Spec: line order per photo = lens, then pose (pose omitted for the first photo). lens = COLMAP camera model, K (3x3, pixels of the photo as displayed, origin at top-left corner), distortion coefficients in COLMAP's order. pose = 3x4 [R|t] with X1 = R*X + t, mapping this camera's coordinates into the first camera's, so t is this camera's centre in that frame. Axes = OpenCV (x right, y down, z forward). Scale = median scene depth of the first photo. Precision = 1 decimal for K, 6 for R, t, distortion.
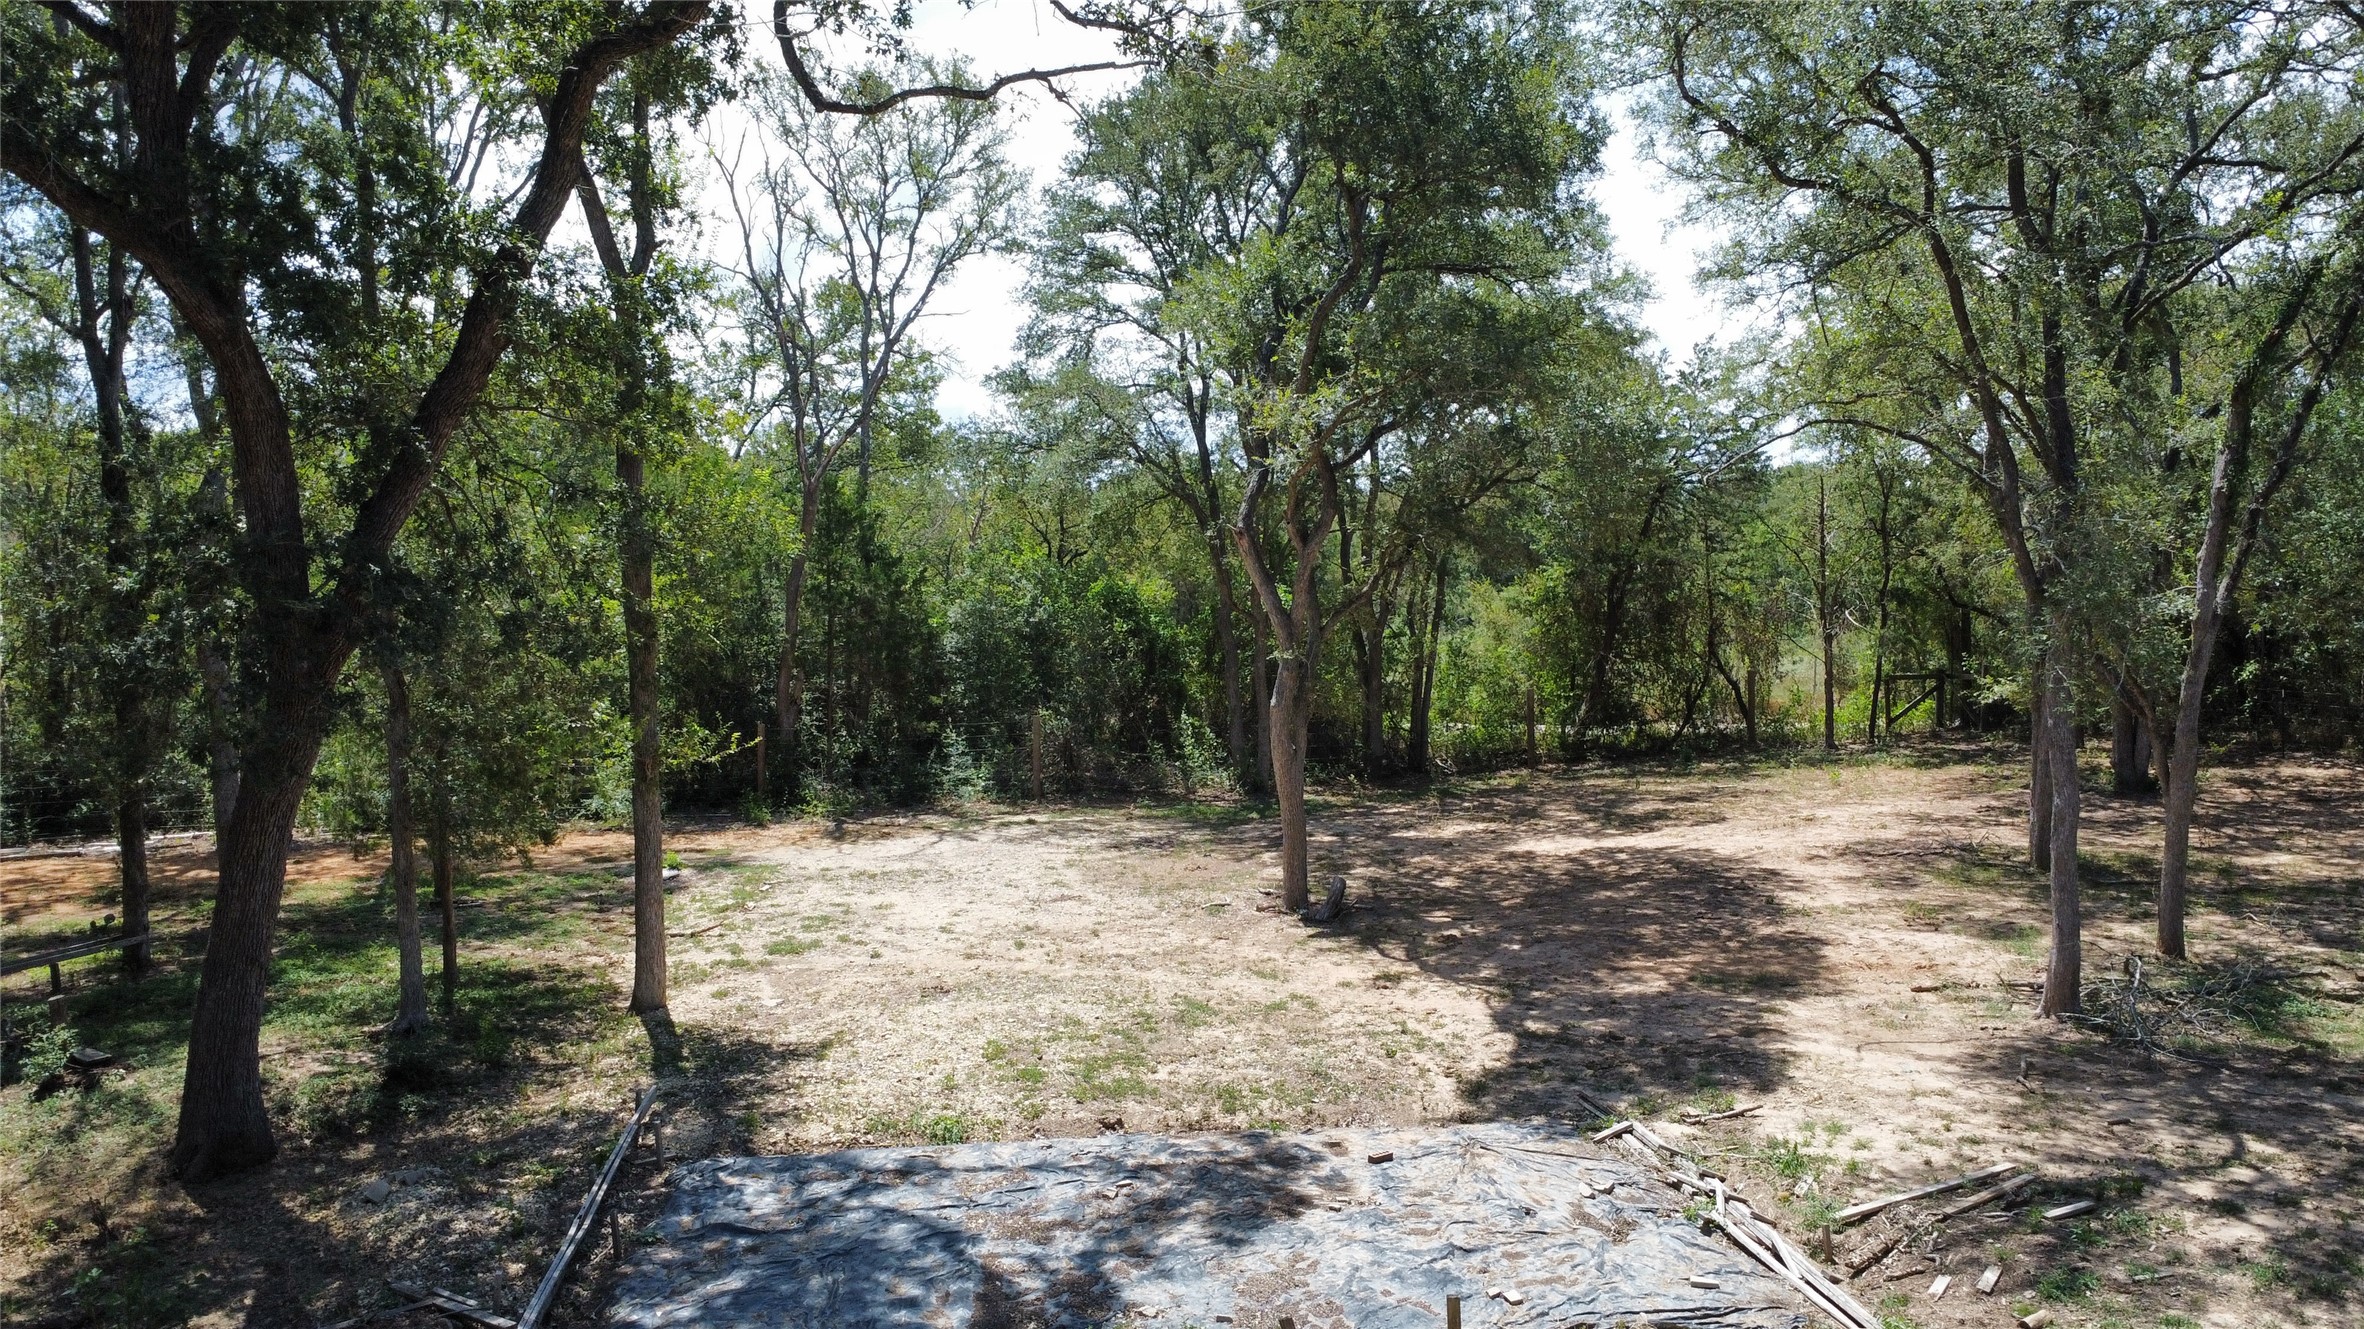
lens RADIAL K [[1760.1, 0, 1177.1], [0, 1760.1, 656.7], [0, 0, 1]] dist [-0.005278, -0.000373]
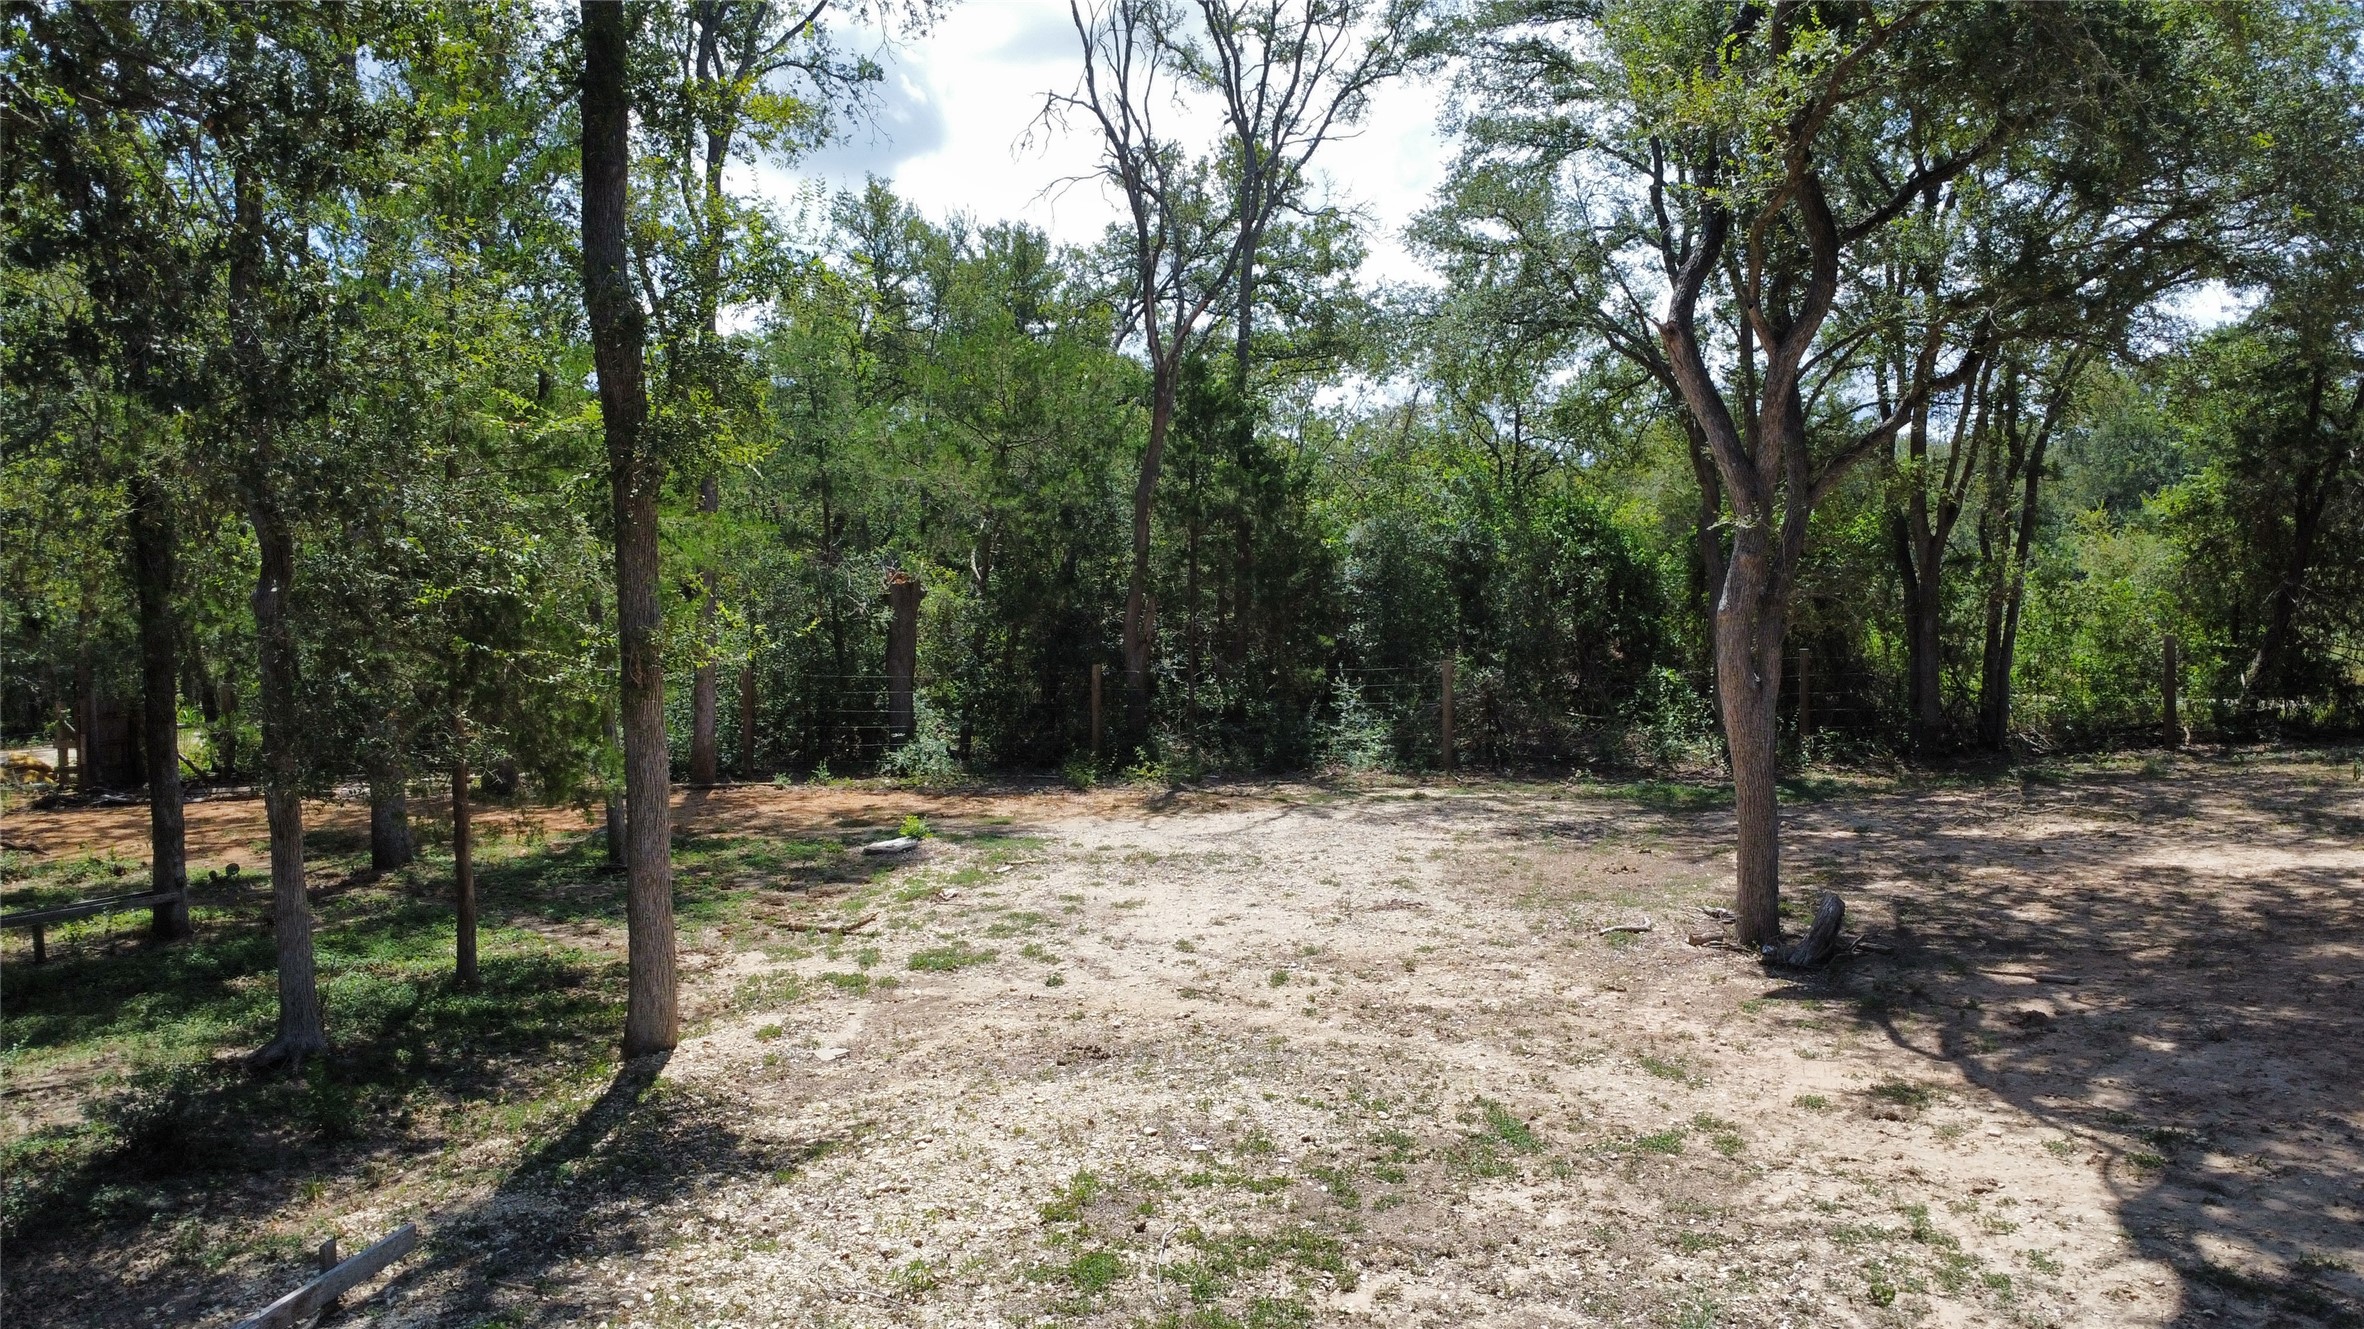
lens RADIAL K [[1760.1, 0, 1183.6], [0, 1760.1, 687.6], [0, 0, 1]] dist [-0.005278, -0.000373]
pose [[0.954632, 0.016231, -0.297345, 0.045629], [-0.008762, 0.999612, 0.026435, 0.031559], [0.297659, -0.022630, 0.954404, 0.285154]]
